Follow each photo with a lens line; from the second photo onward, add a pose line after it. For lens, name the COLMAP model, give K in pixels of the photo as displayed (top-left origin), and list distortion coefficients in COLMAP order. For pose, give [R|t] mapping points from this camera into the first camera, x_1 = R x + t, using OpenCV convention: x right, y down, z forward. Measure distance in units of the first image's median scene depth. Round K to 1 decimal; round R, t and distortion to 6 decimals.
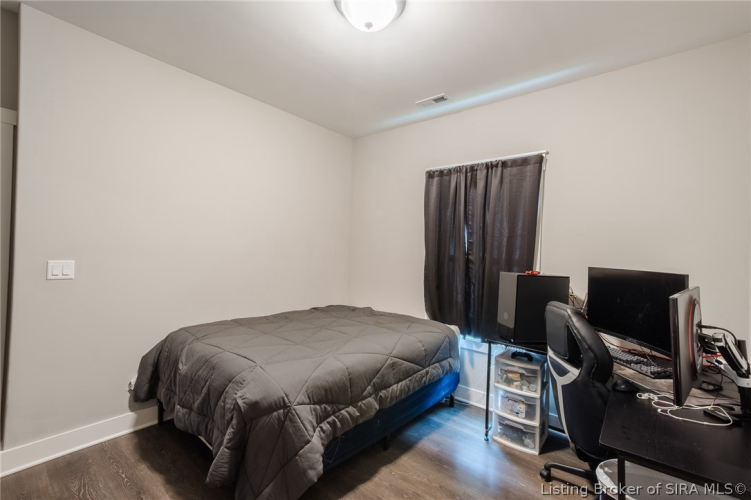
lens RADIAL K [[337.6, 0, 375.5], [0, 337.6, 250.0], [0, 0, 1]] dist [0.019976, 0.000016]
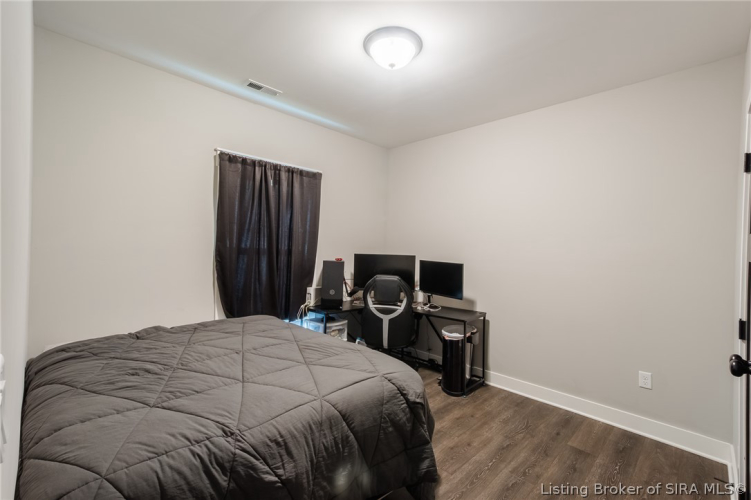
lens RADIAL K [[330.0, 0, 377.8], [0, 330.0, 248.5], [0, 0, 1]] dist [0.017277, 0.000061]
pose [[0.110234, -0.020198, 0.993700, -0.743002], [-0.015964, 0.999629, 0.022089, -0.011103], [-0.993777, -0.018298, 0.109870, 0.562836]]
